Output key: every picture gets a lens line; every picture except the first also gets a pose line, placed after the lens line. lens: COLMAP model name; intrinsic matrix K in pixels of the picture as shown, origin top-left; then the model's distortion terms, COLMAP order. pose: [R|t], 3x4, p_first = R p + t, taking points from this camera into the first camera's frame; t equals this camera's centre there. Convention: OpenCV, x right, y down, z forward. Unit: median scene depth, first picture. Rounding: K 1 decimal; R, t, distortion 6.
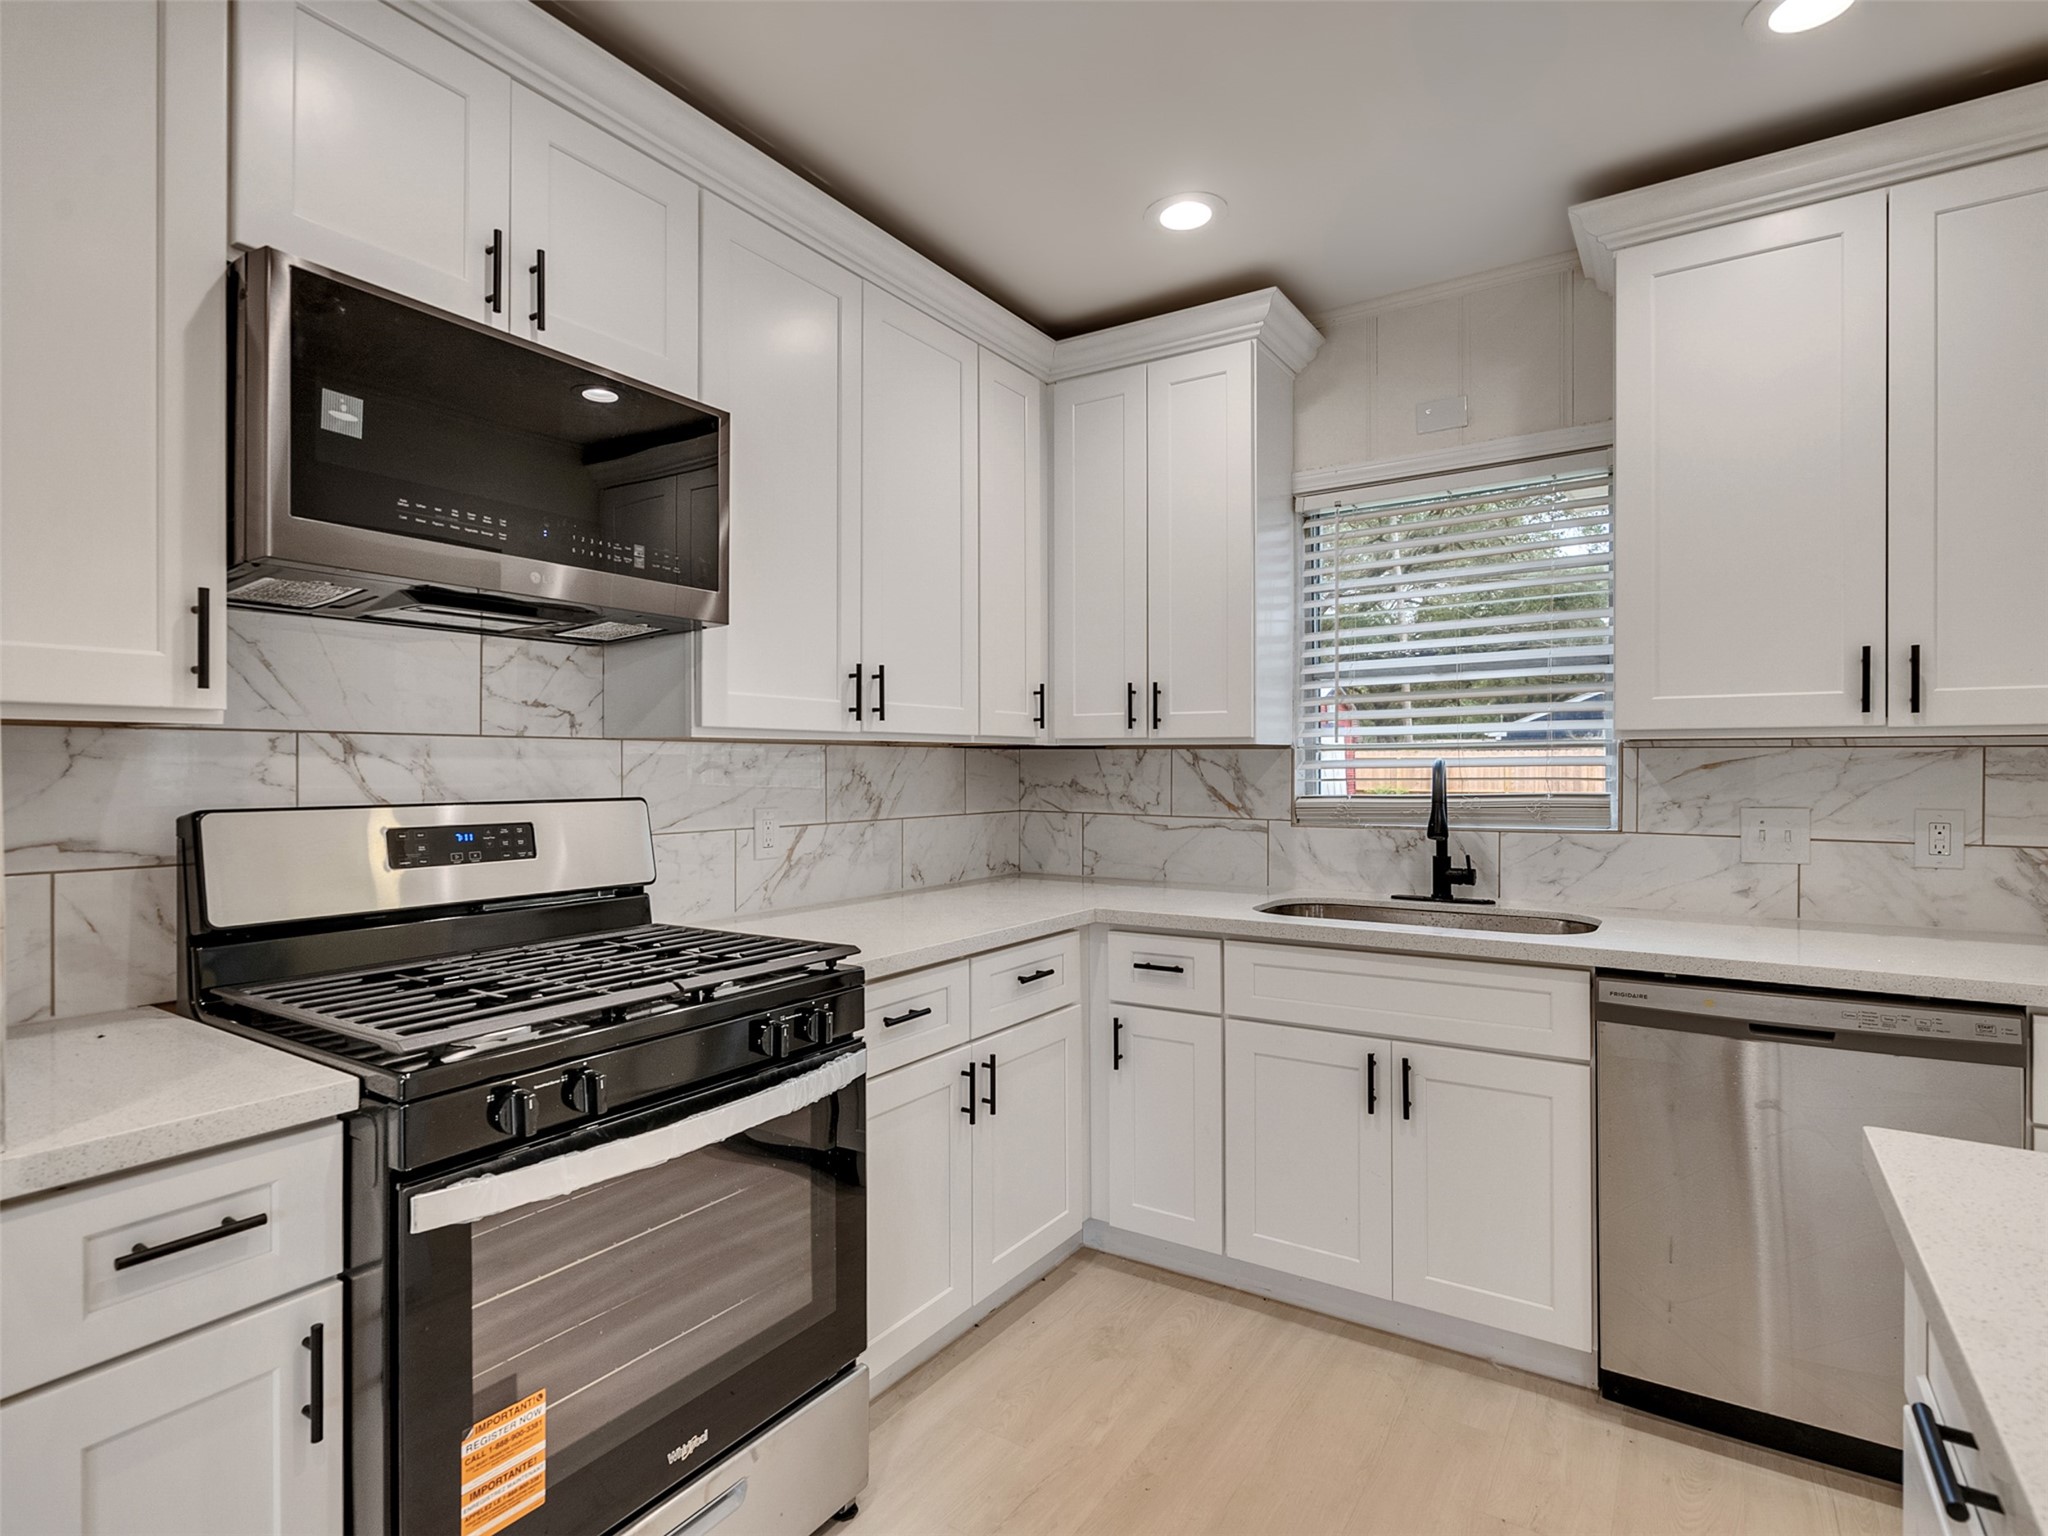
lens RADIAL K [[1045.4, 0, 1008.2], [0, 1045.4, 766.9], [0, 0, 1]] dist [-0.009103, 0.006125]
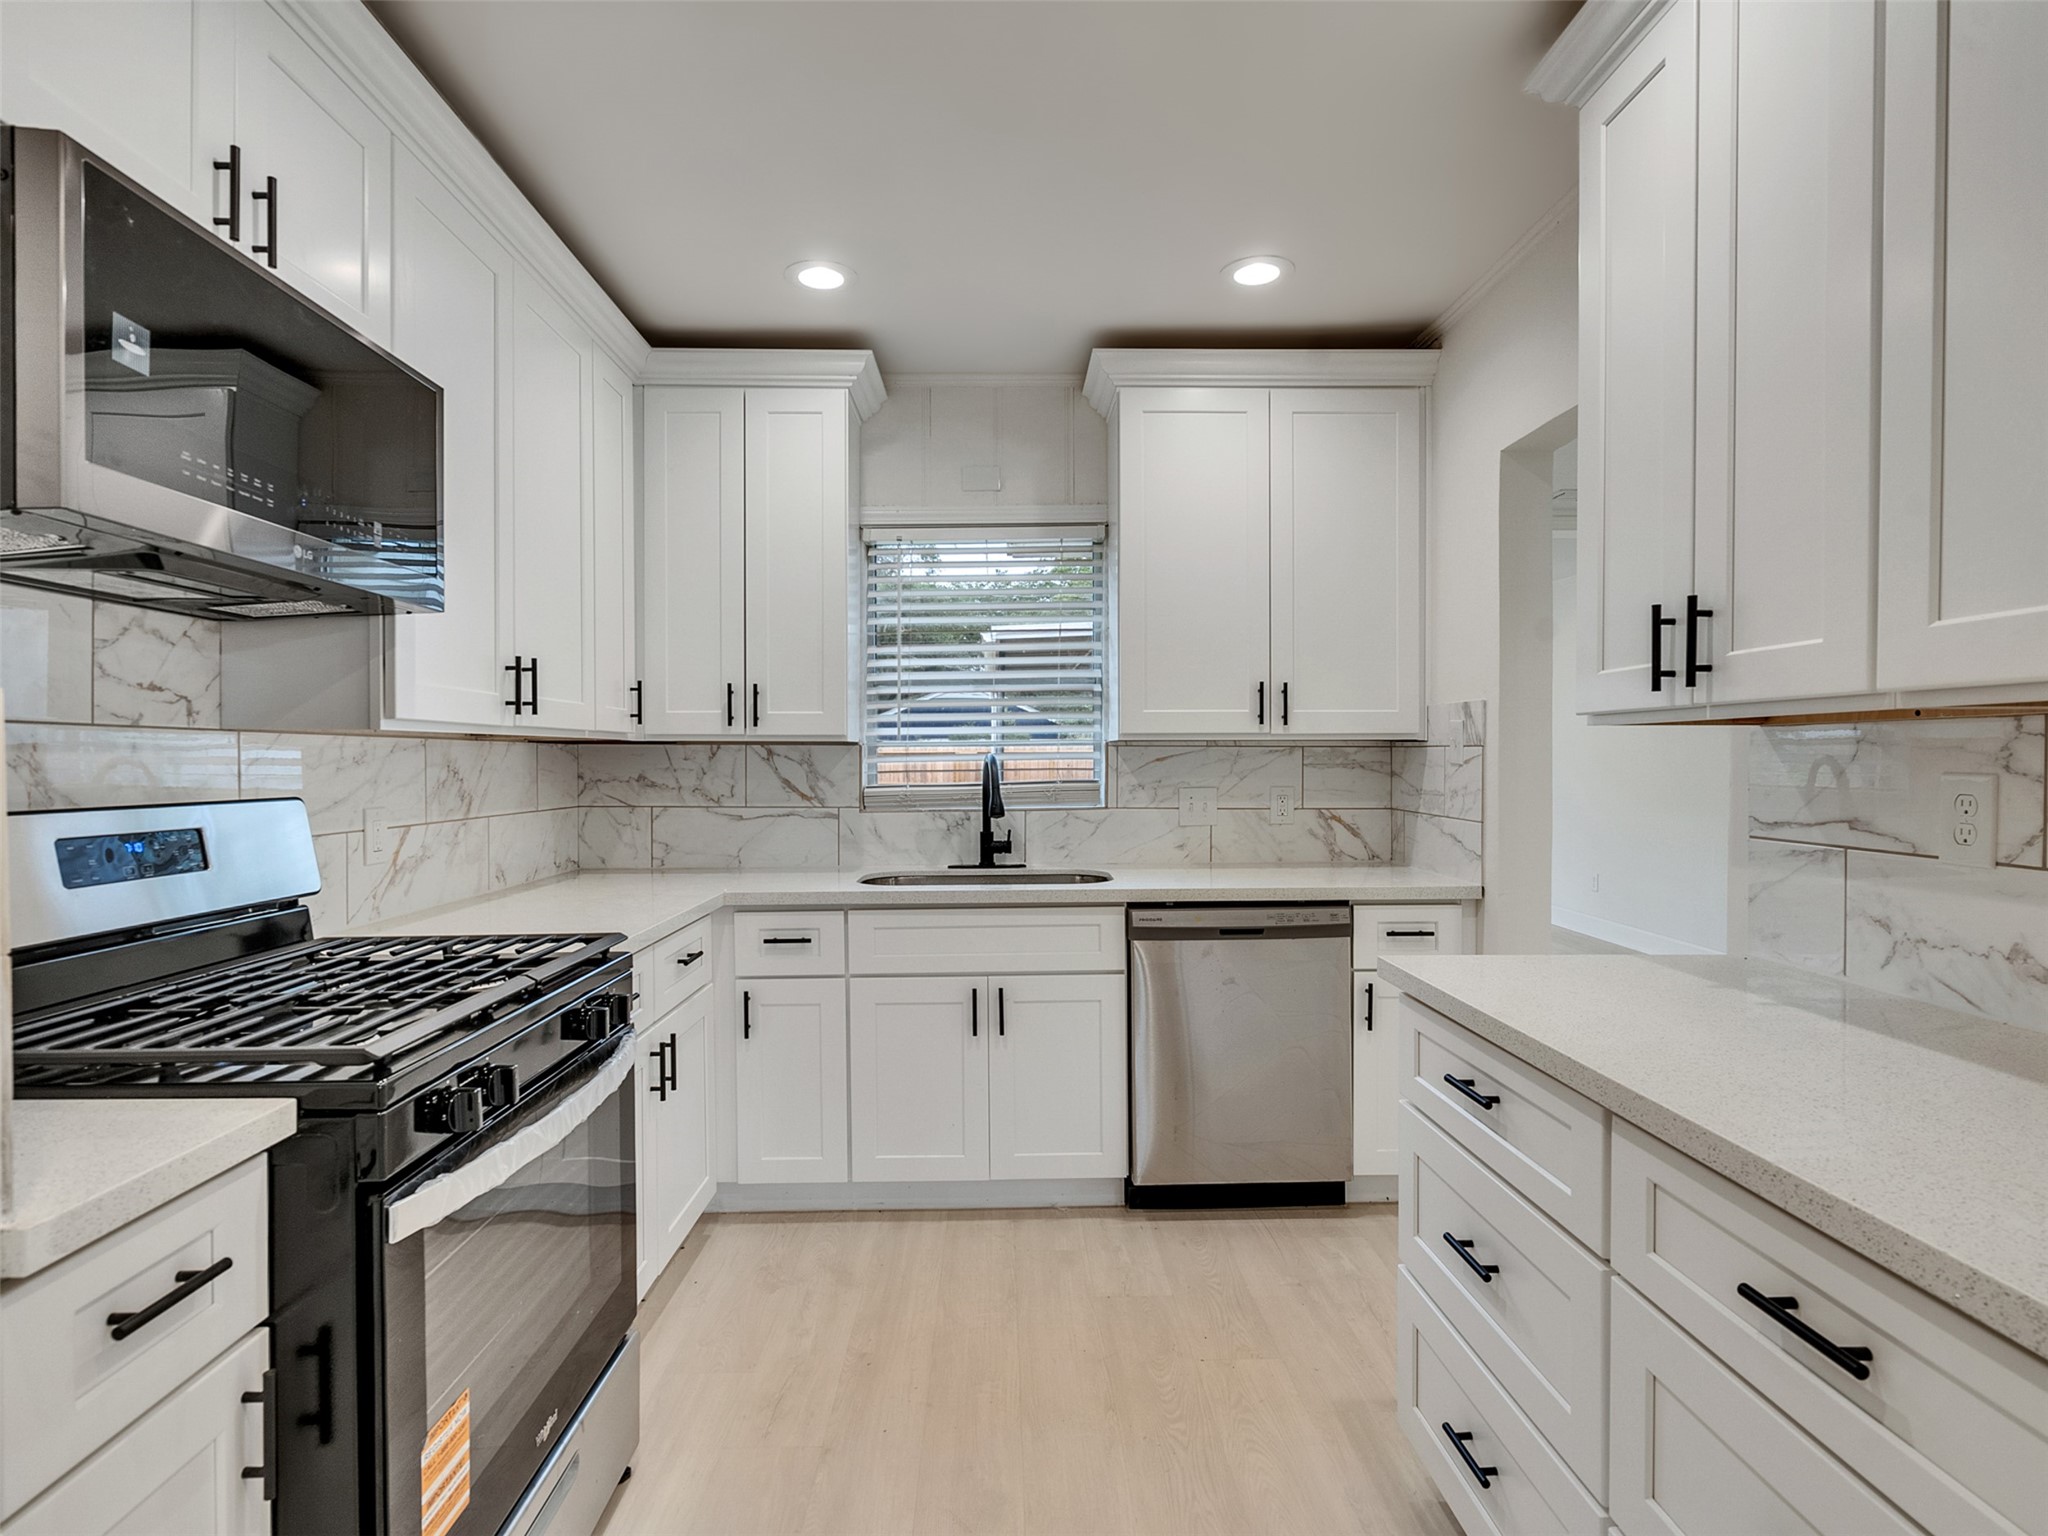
lens RADIAL K [[1045.4, 0, 1008.0], [0, 1045.4, 767.3], [0, 0, 1]] dist [-0.009103, 0.006125]
pose [[0.824265, -0.006429, 0.566168, -0.313945], [0.003771, 0.999976, 0.005864, 0.001005], [-0.566192, -0.002698, 0.824269, -0.058373]]
